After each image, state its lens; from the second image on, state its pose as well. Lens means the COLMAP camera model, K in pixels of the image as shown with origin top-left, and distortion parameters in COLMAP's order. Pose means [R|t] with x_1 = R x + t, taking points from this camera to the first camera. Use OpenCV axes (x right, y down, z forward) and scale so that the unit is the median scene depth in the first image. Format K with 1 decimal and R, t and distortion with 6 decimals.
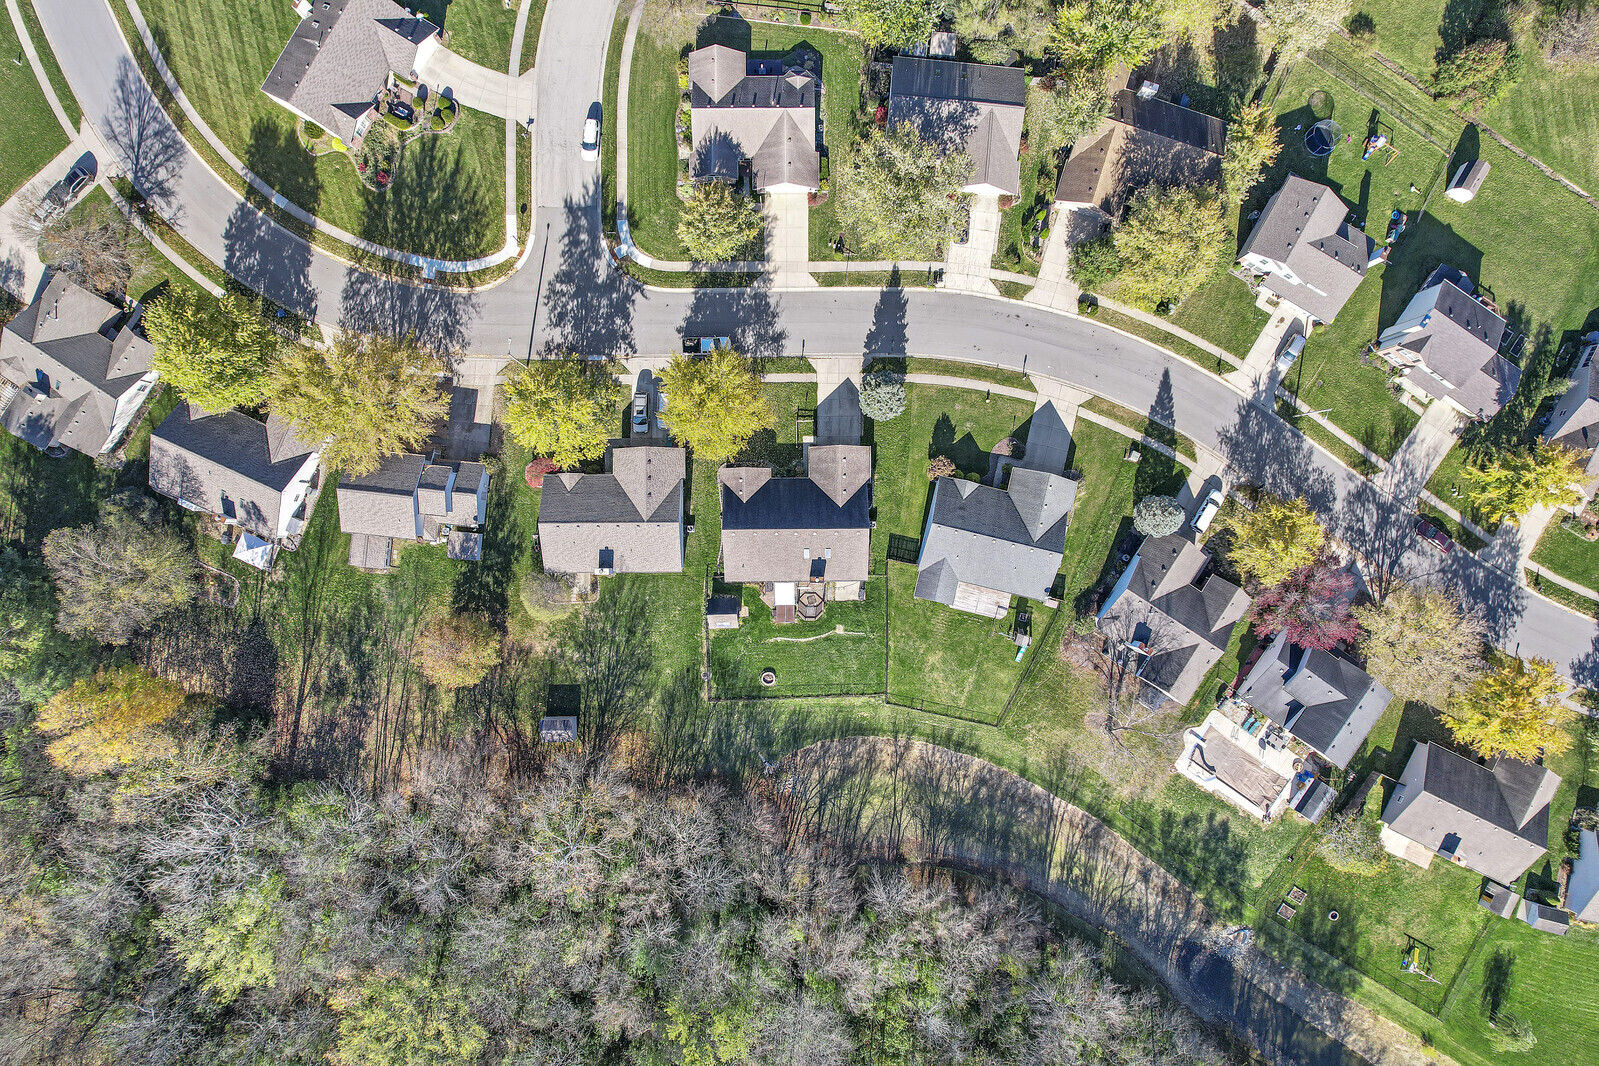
lens RADIAL K [[1019.5, 0, 797.1], [0, 1019.5, 537.3], [0, 0, 1]] dist [-0.033330, 0.013212]
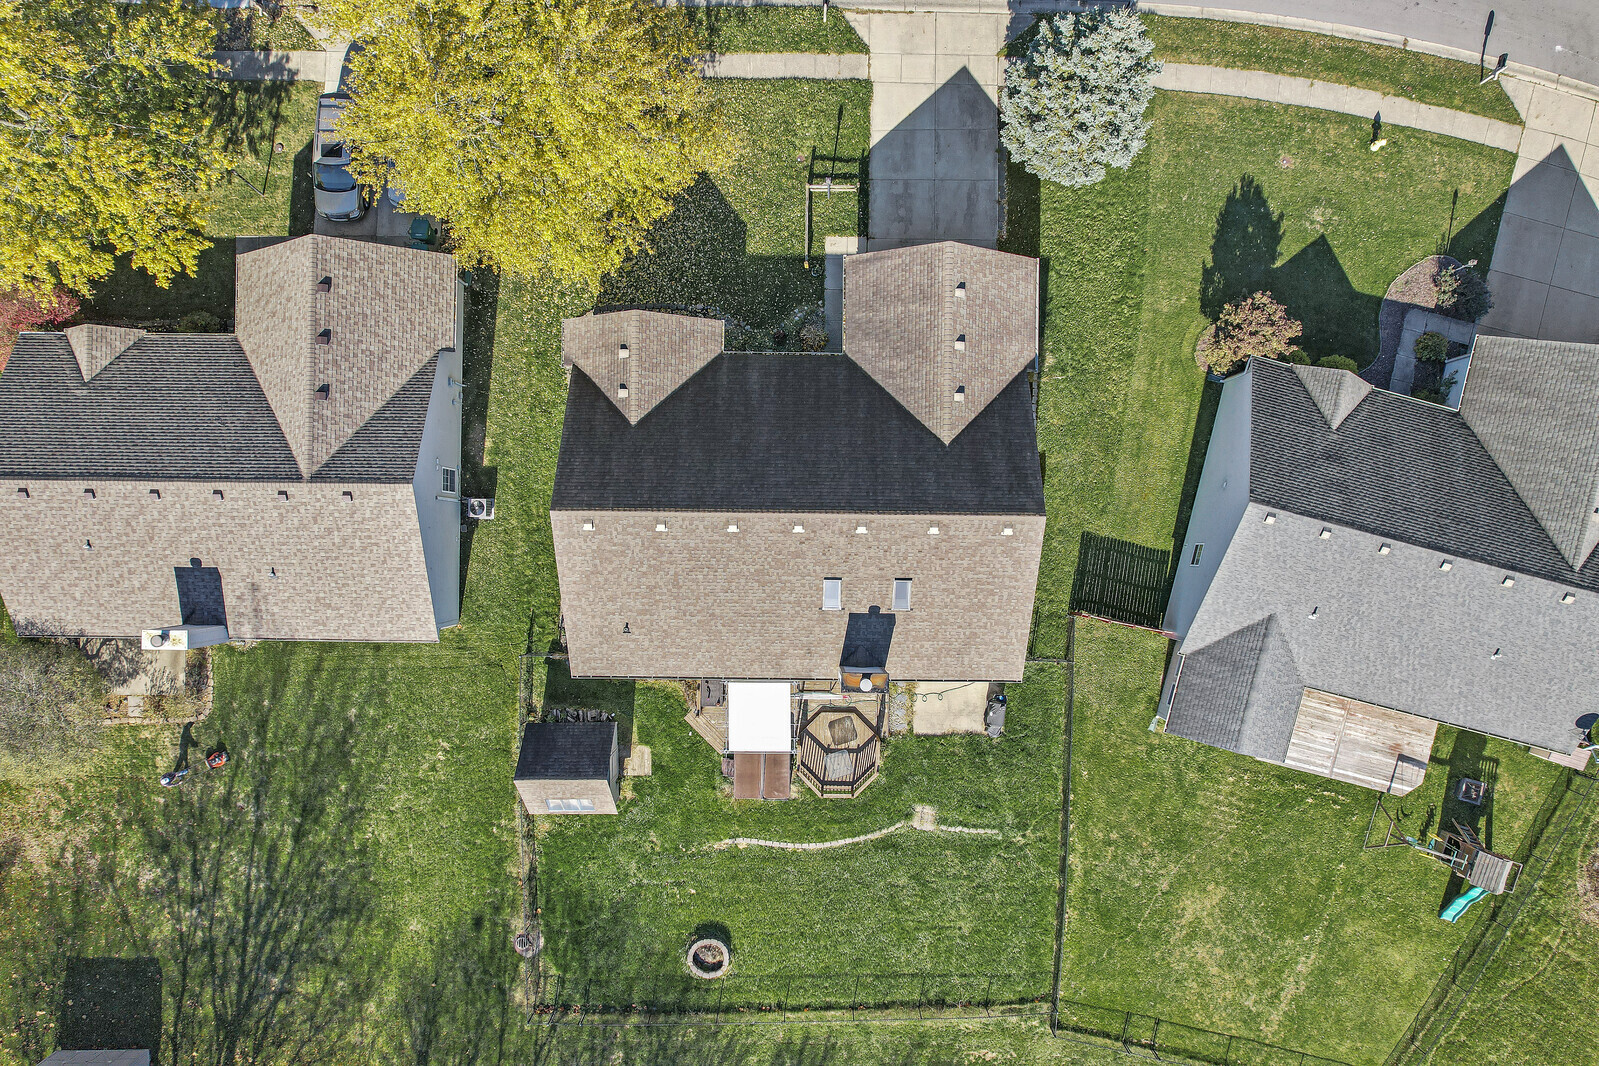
lens RADIAL K [[1019.5, 0, 803.4], [0, 1019.5, 516.5], [0, 0, 1]] dist [-0.033330, 0.013212]
pose [[0.999818, 0.018762, -0.003500, 0.001423], [-0.018854, 0.999422, -0.028303, 0.001677], [0.002967, 0.028364, 0.999593, 0.669497]]
